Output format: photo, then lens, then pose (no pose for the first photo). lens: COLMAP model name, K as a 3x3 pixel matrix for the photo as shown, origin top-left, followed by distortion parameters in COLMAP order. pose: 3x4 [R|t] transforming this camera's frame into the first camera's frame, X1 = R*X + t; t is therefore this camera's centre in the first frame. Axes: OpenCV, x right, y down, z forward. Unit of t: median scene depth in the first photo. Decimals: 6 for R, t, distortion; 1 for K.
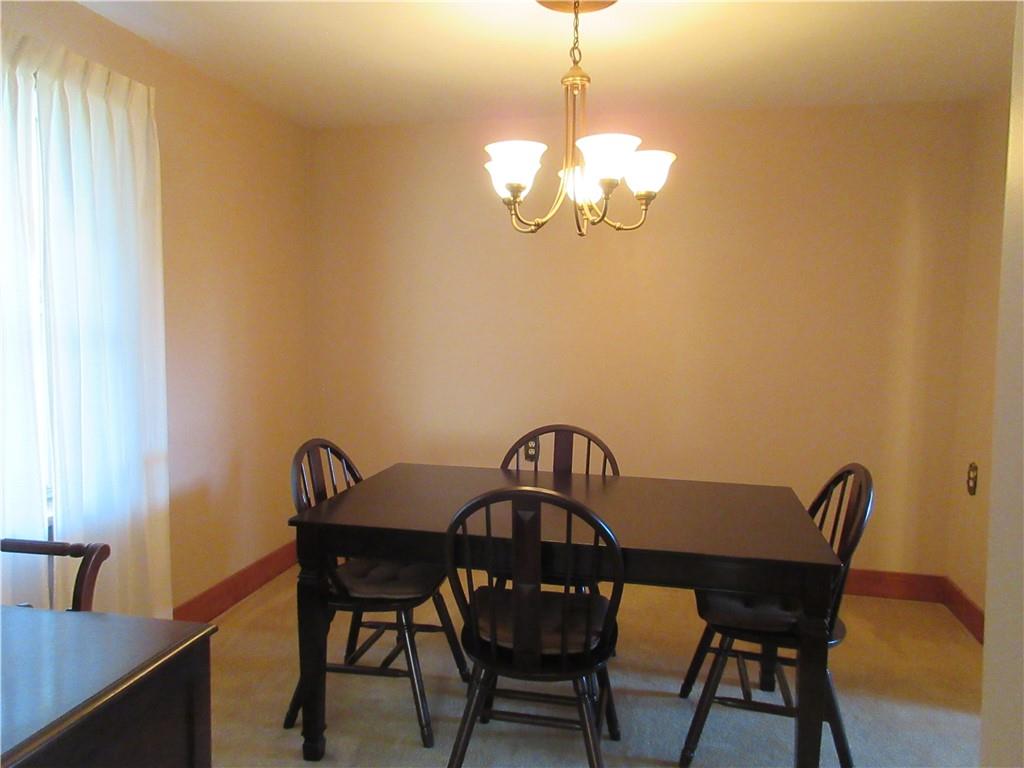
lens RADIAL K [[765.2, 0, 512.0], [0, 765.2, 384.0], [0, 0, 1]] dist [0.021508, -0.005642]
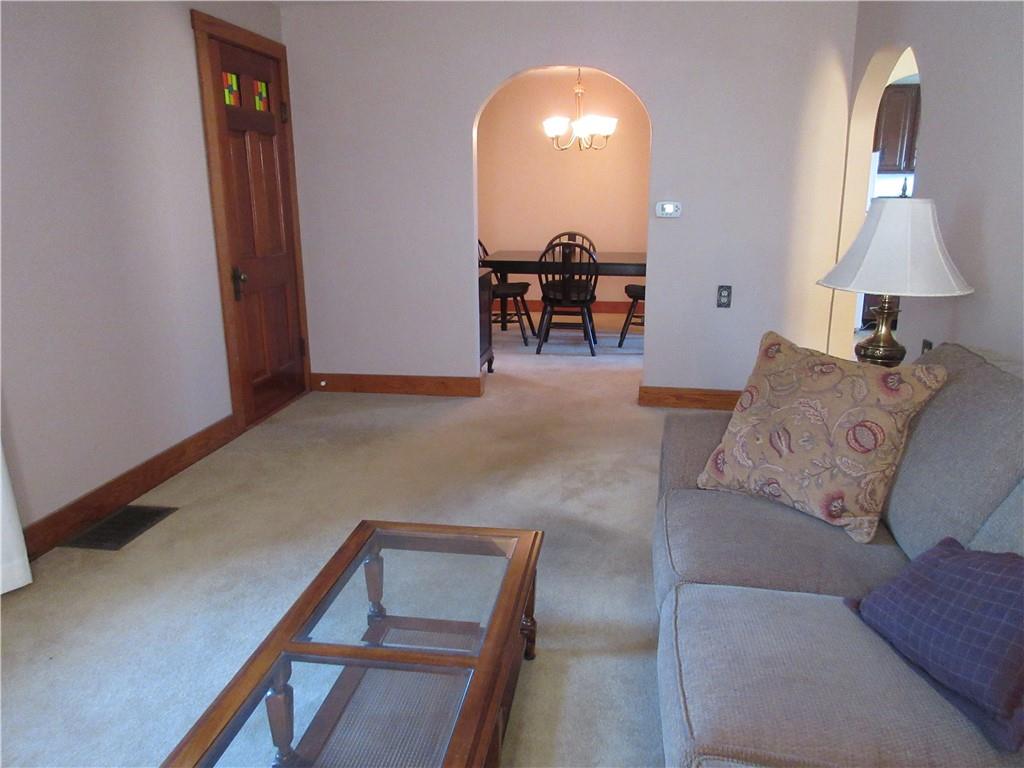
lens RADIAL K [[756.9, 0, 512.0], [0, 756.9, 384.0], [0, 0, 1]] dist [0.001108, 0.000079]
pose [[0.998960, -0.027770, 0.036176, -0.302827], [0.020970, 0.984099, 0.176377, 0.141140], [-0.040499, -0.175435, 0.983658, -1.924059]]
